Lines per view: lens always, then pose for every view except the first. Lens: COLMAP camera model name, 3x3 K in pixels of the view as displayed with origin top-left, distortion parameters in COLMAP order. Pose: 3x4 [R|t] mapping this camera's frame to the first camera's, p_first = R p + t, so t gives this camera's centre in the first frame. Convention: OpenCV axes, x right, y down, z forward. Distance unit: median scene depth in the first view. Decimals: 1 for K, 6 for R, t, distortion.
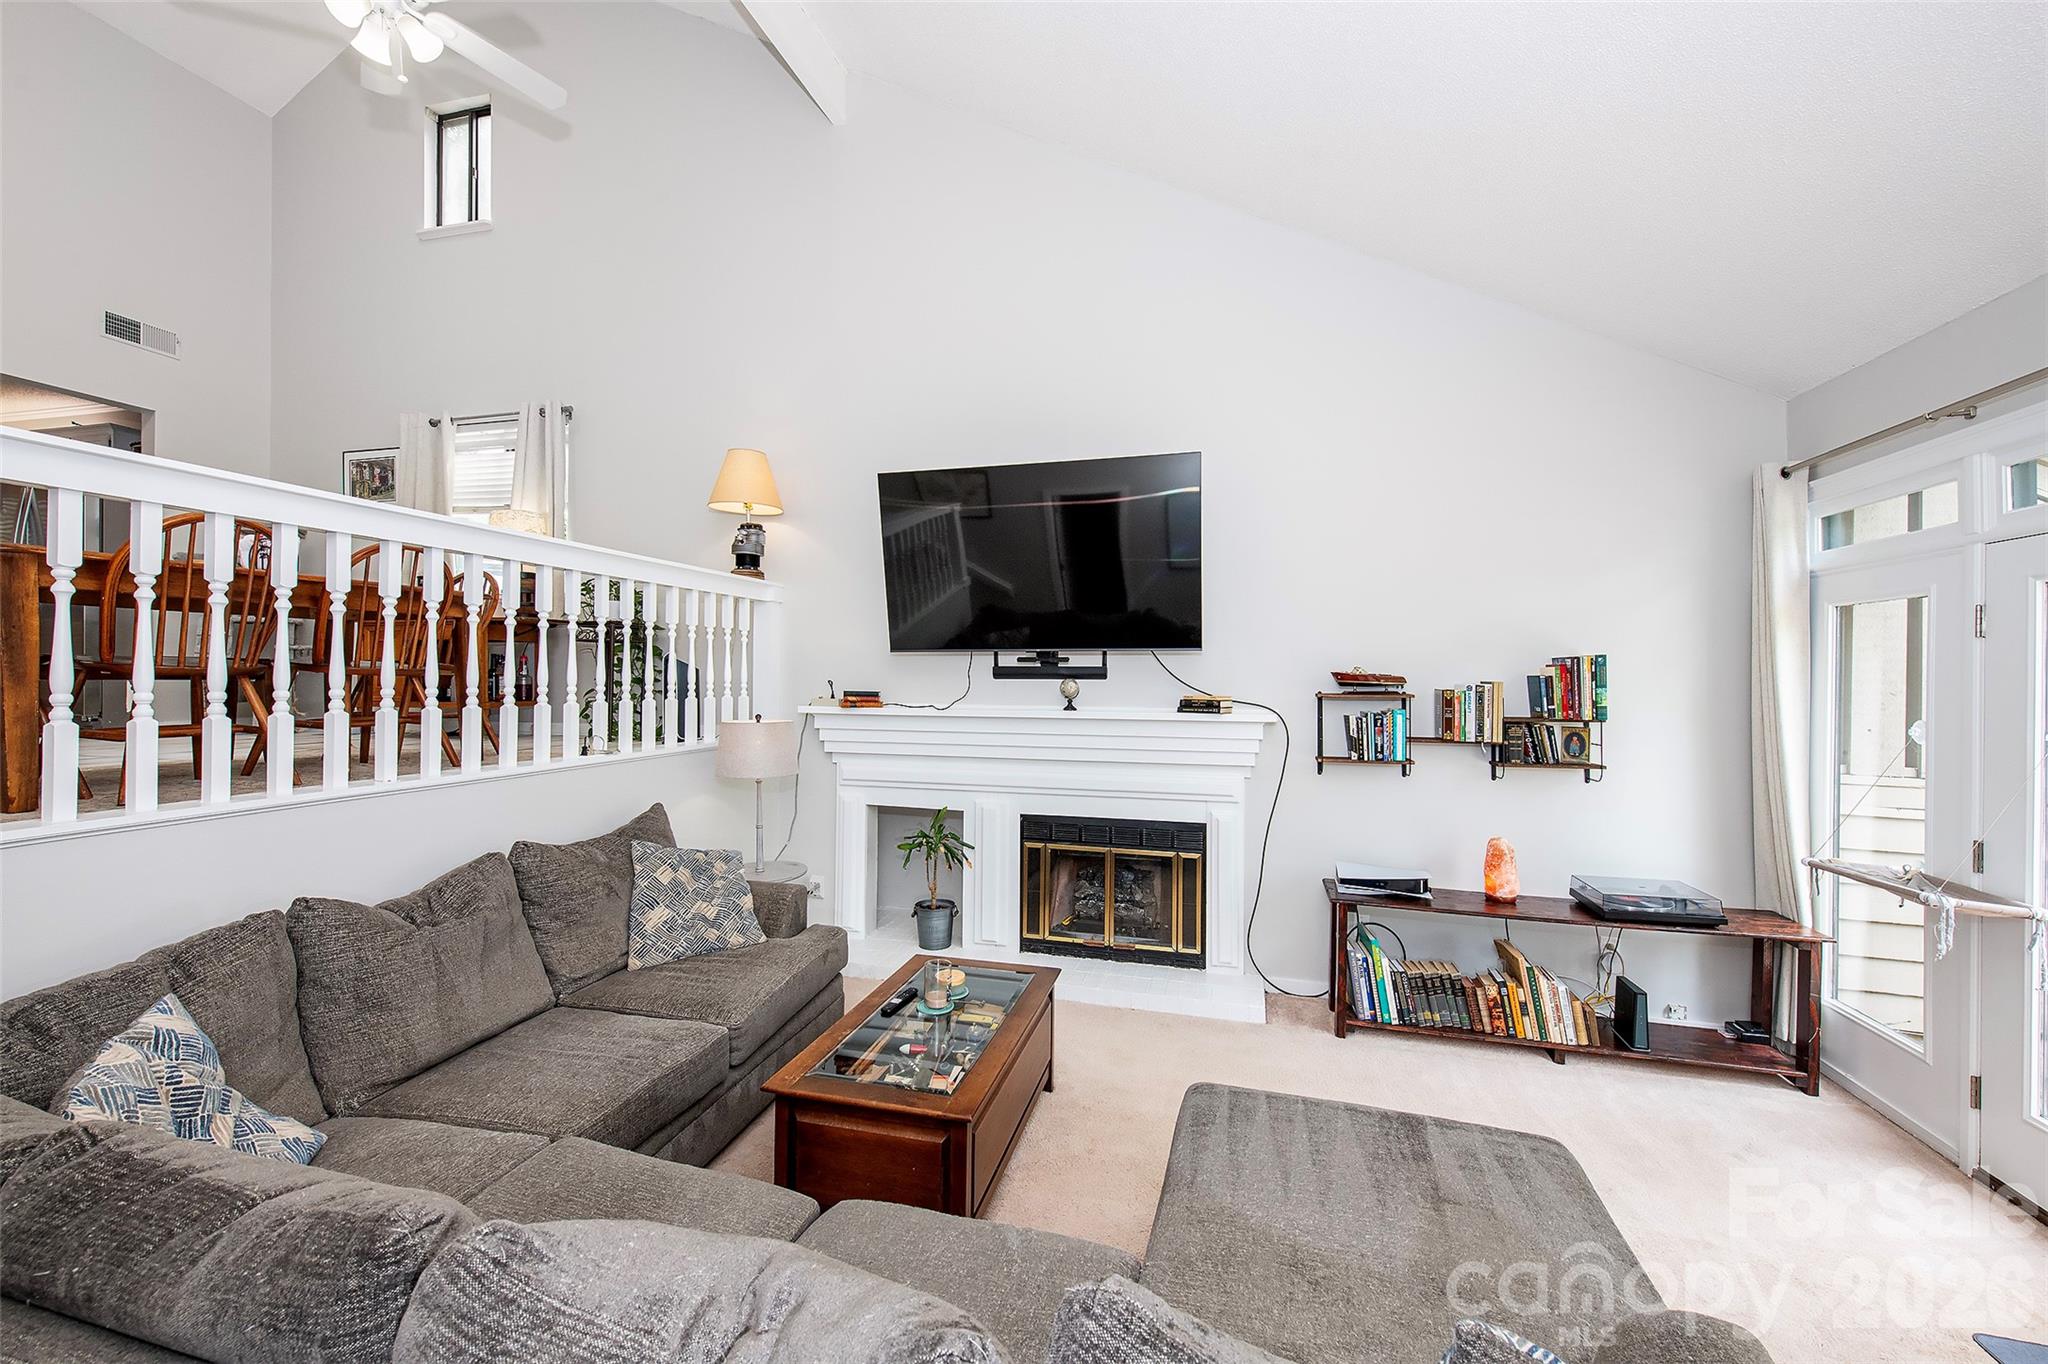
lens RADIAL K [[815.2, 0, 1024.2], [0, 815.2, 671.5], [0, 0, 1]] dist [0.011778, 0.000034]
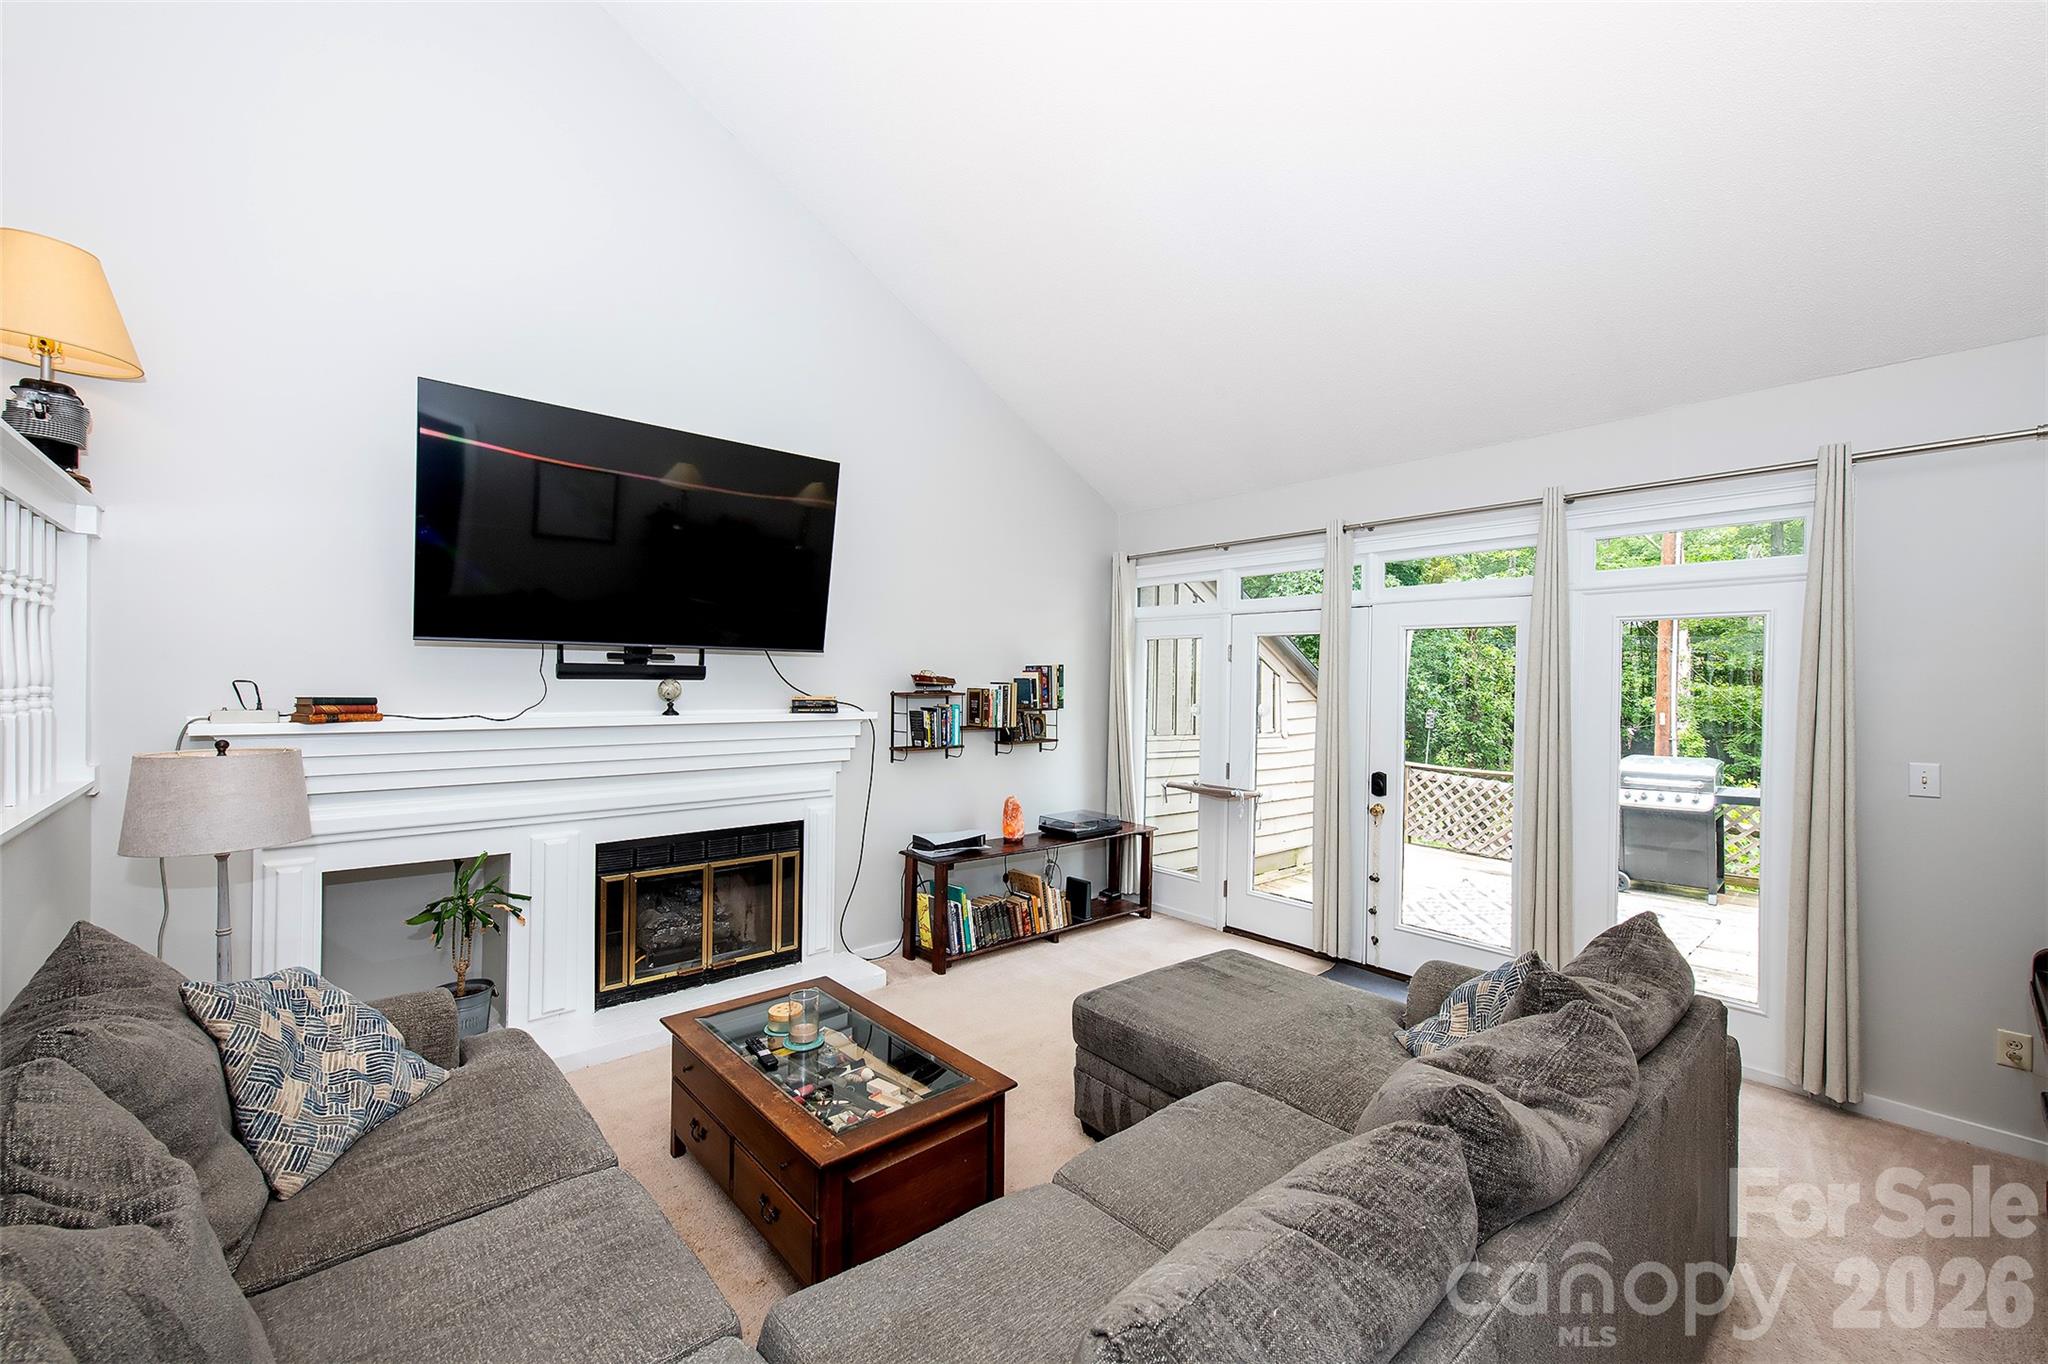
lens RADIAL K [[823.1, 0, 1033.8], [0, 823.1, 681.7], [0, 0, 1]] dist [0.004594, 0.000067]
pose [[0.545346, 0.000336, 0.838211, -0.505946], [-0.013752, 0.999869, 0.008546, -0.001495], [-0.838098, -0.016187, 0.545279, 0.199370]]
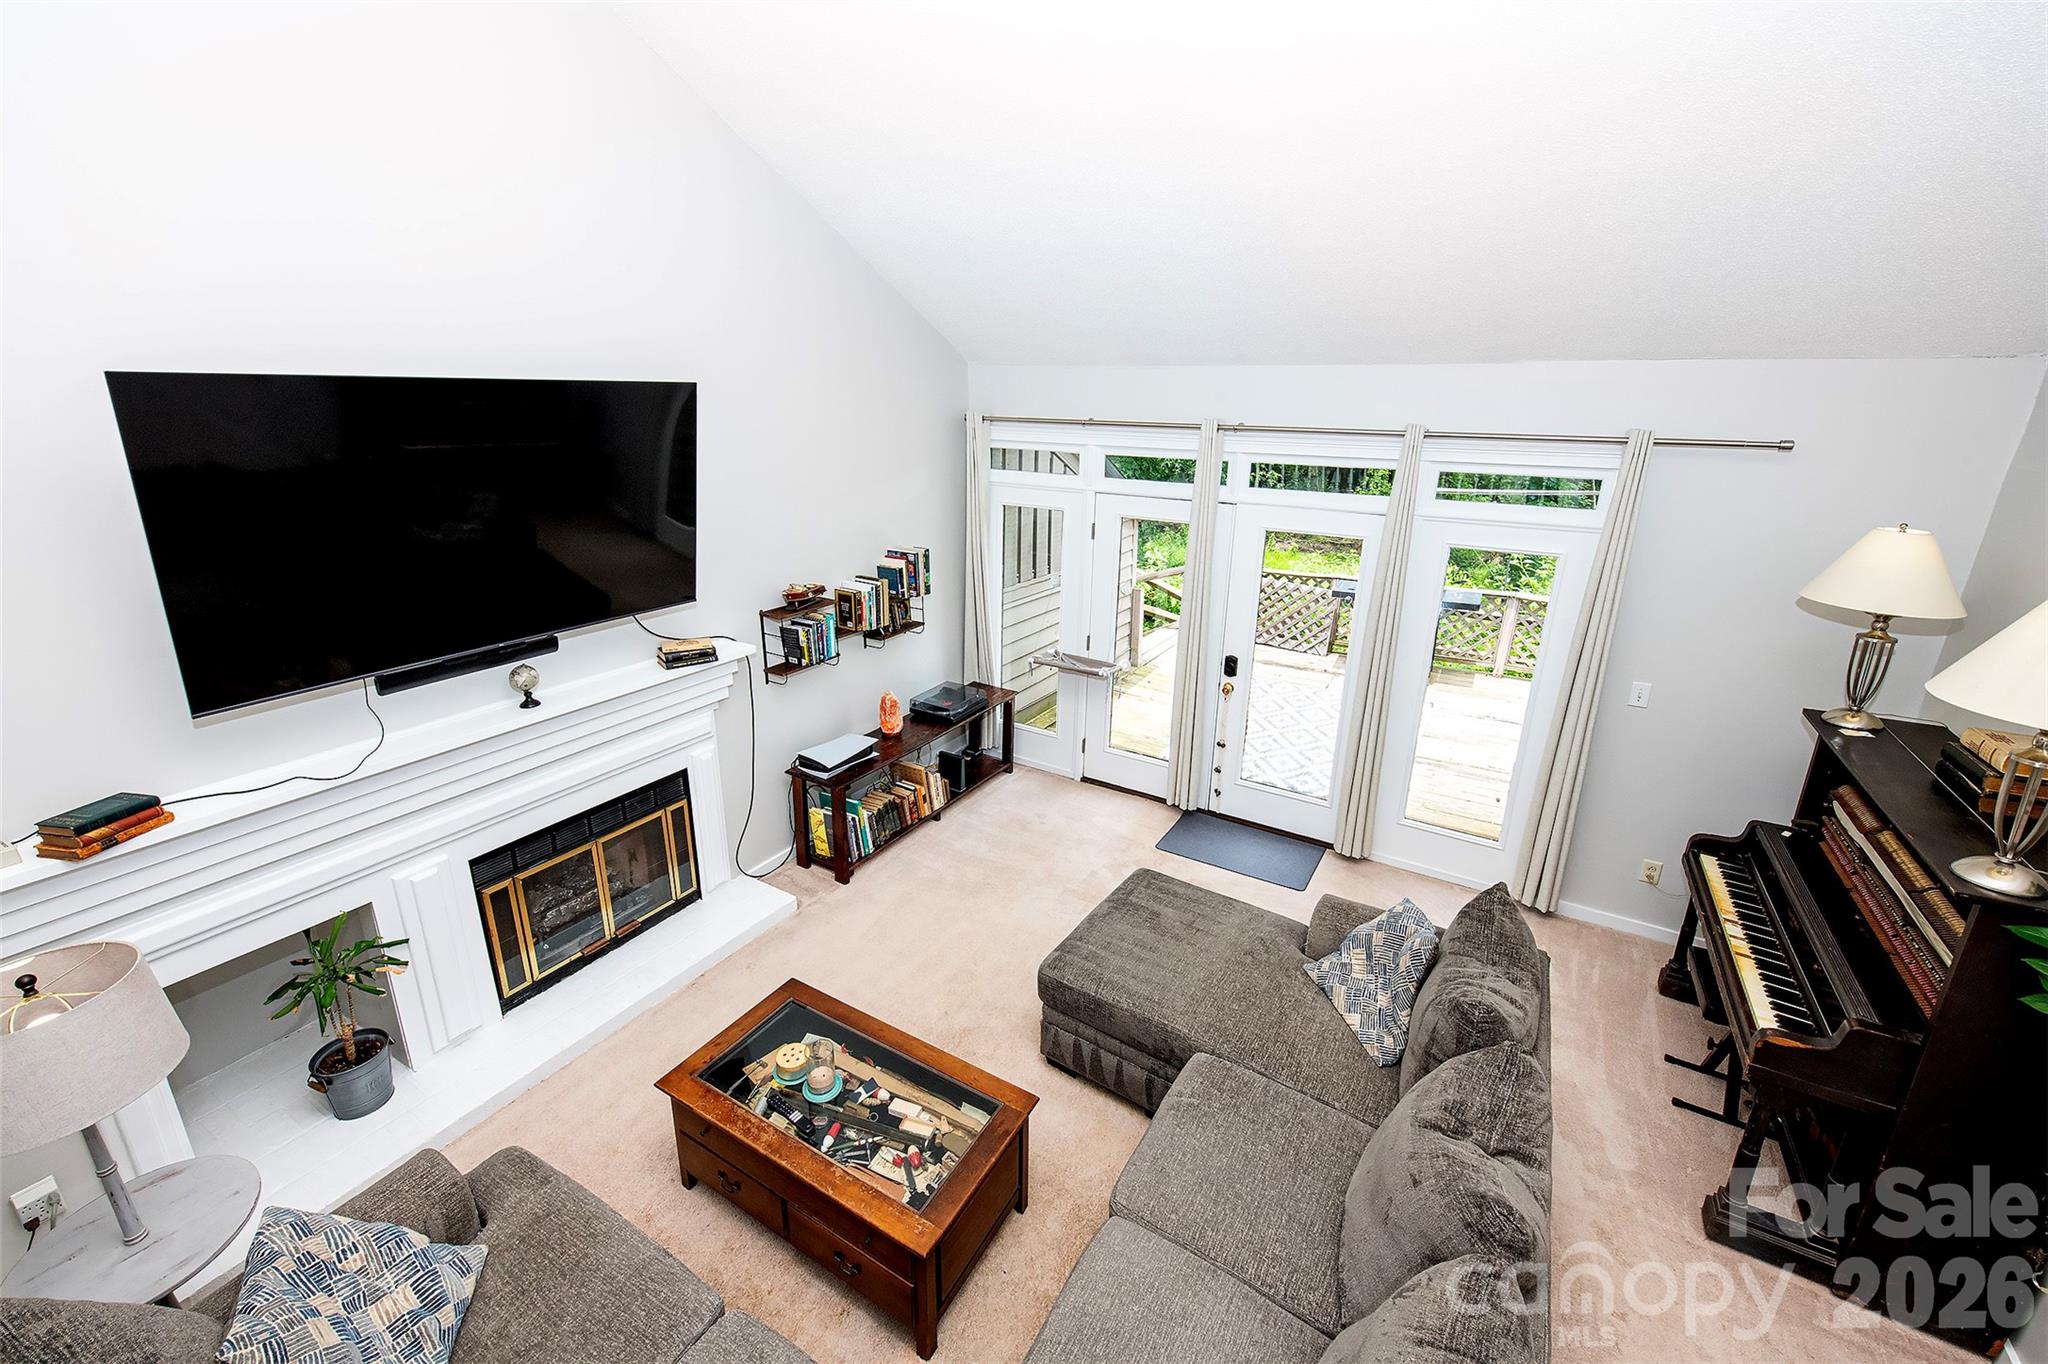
lens RADIAL K [[826.1, 0, 1036.2], [0, 826.1, 651.6], [0, 0, 1]] dist [0.009050, -0.005270]
pose [[0.268424, -0.289276, 0.918840, -0.538447], [-0.020786, 0.951884, 0.305752, -0.258648], [-0.963077, -0.101170, 0.249496, 0.388726]]
